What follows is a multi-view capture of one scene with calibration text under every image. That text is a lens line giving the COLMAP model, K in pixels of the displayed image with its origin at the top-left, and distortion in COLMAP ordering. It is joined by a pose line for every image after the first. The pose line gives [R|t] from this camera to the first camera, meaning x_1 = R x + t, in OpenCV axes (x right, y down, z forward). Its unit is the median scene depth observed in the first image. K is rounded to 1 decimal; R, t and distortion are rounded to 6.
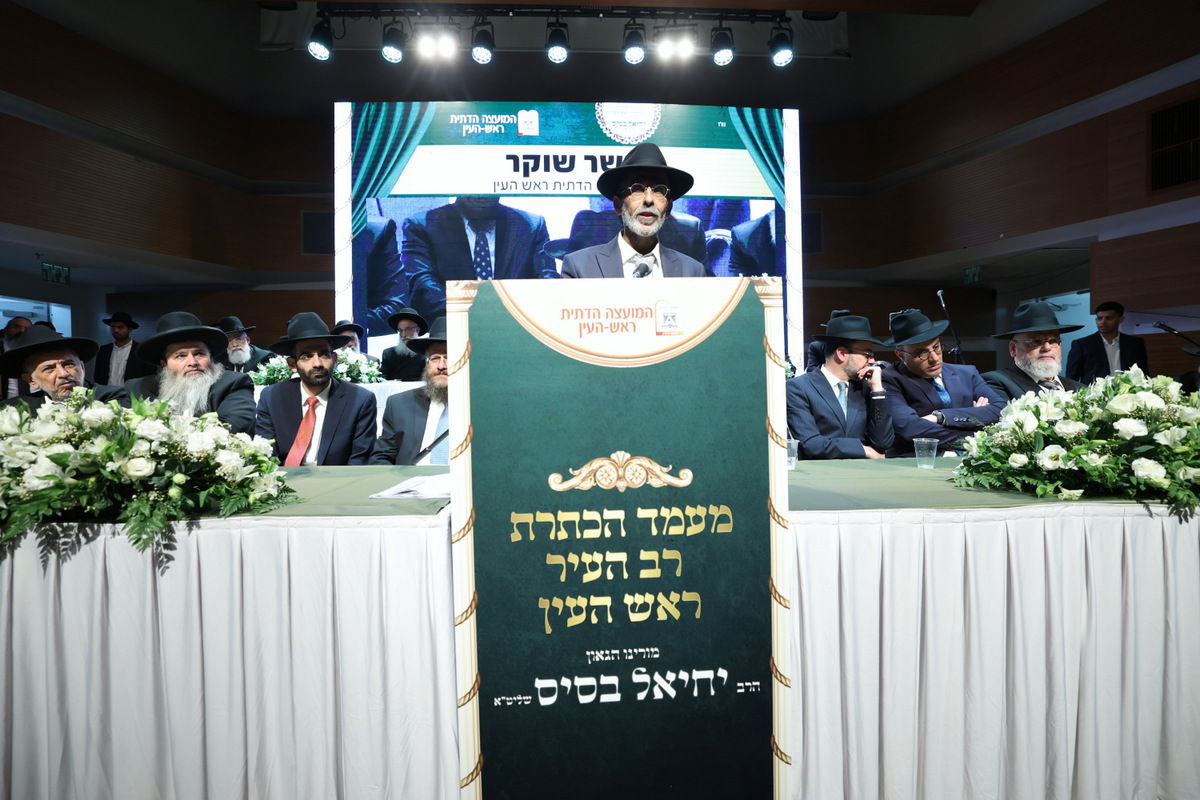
lens RADIAL K [[569.2, 0, 600.0], [0, 569.2, 400.0], [0, 0, 1]] dist [-0.022074, 0.000786]
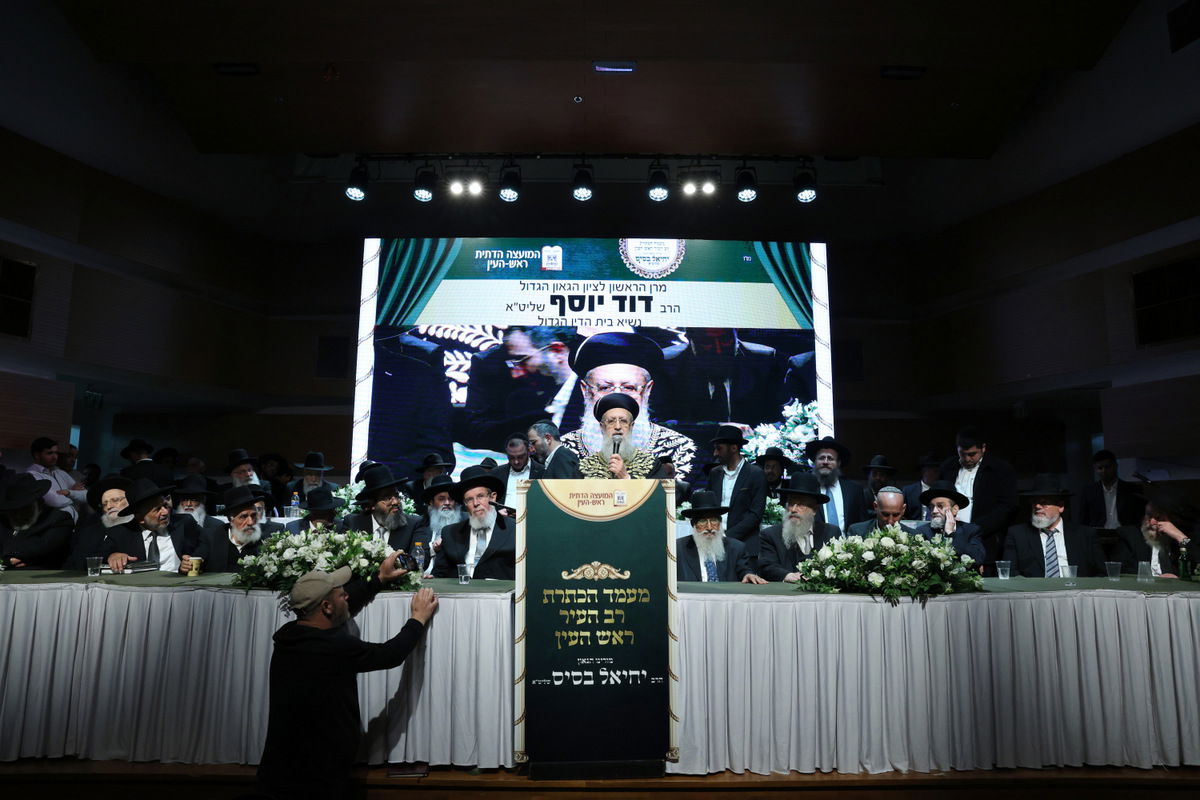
lens RADIAL K [[837.8, 0, 600.0], [0, 837.8, 400.0], [0, 0, 1]] dist [-0.100320, 0.082953]
pose [[0.998518, 0.011590, -0.053167, 0.206927], [-0.020269, 0.985961, -0.165742, 0.013235], [0.050499, 0.166574, 0.984735, -2.128440]]
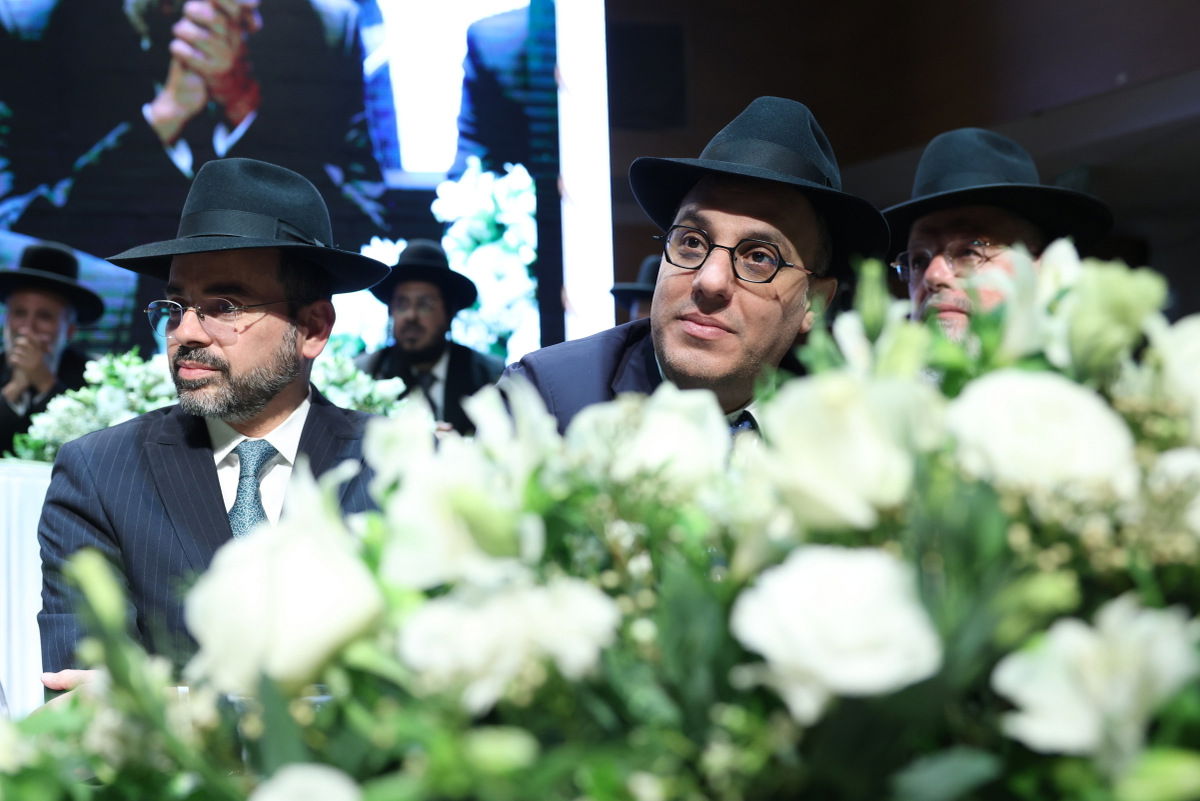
lens RADIAL K [[1224.4, 0, 600.0], [0, 1224.4, 400.5], [0, 0, 1]] dist [-0.001671, -0.000870]
pose [[0.982234, 0.008233, 0.187481, 0.949354], [0.014526, 0.992704, -0.119696, 0.035611], [-0.187099, 0.120293, 0.974948, 0.824223]]
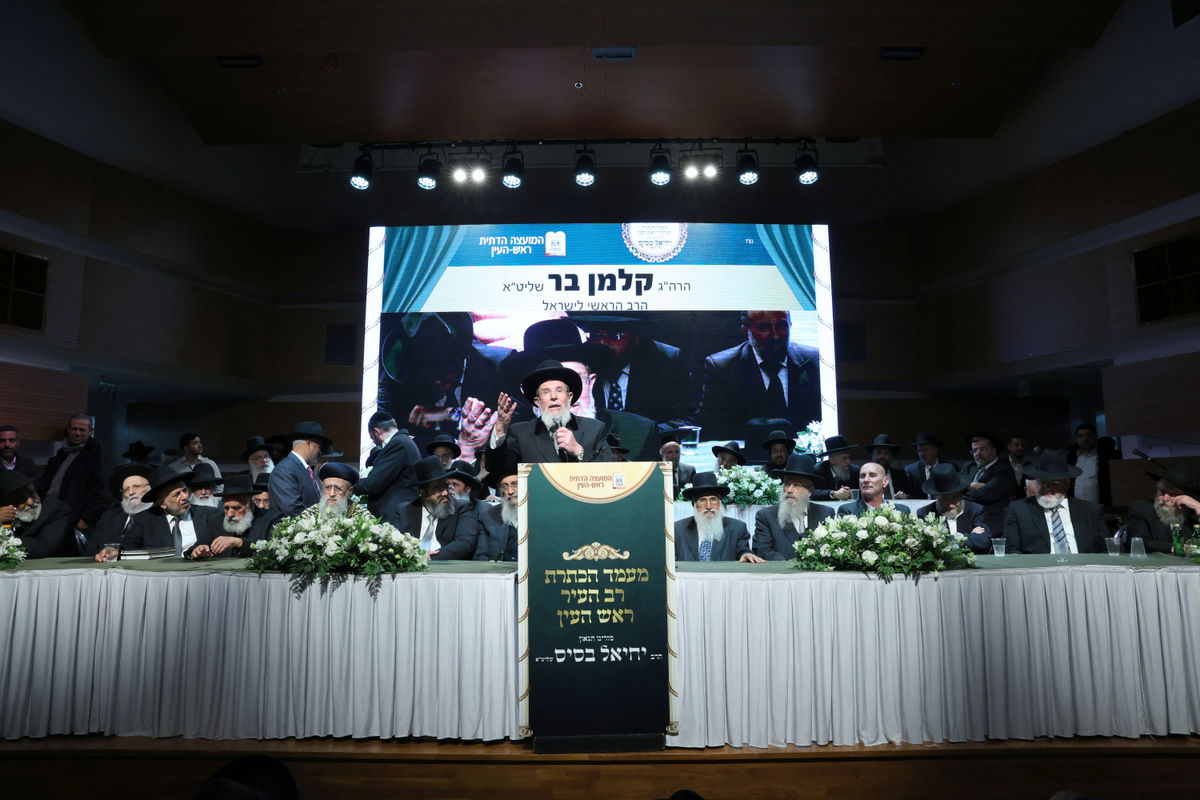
lens RADIAL K [[837.8, 0, 600.0], [0, 837.8, 400.0], [0, 0, 1]] dist [-0.100320, 0.082953]
pose [[0.997898, 0.000303, -0.064802, 0.255586], [-0.009732, 0.989350, -0.145227, 0.015977], [0.064068, 0.145553, 0.987274, -2.205075]]
